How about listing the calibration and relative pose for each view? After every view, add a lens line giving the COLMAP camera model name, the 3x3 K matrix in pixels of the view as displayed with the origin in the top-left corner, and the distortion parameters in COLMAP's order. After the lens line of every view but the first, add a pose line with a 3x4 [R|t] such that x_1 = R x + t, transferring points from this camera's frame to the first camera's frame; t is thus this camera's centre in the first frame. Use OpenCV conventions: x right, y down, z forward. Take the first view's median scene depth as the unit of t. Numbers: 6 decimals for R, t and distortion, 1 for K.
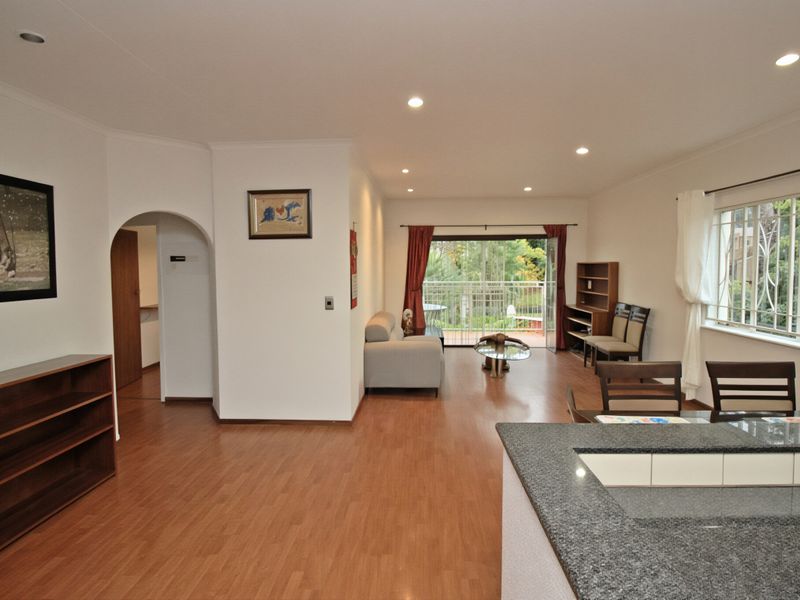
lens RADIAL K [[410.9, 0, 401.2], [0, 410.9, 287.3], [0, 0, 1]] dist [-0.044612, -0.001067]
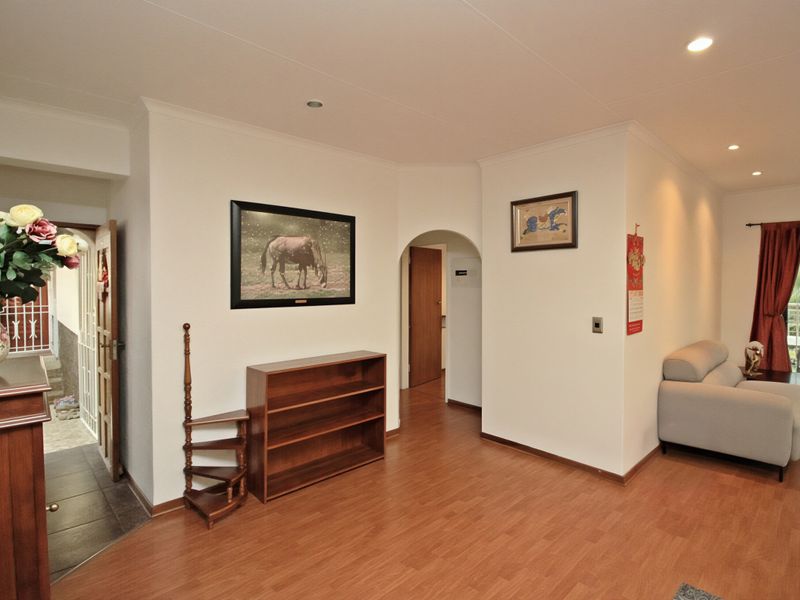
lens RADIAL K [[406.9, 0, 395.9], [0, 406.9, 288.9], [0, 0, 1]] dist [-0.033032, 0.000120]
pose [[0.702890, 0.017234, -0.711090, 0.116714], [-0.038179, 0.999179, -0.013523, -0.008262], [0.710273, 0.036654, 0.702971, 0.139195]]
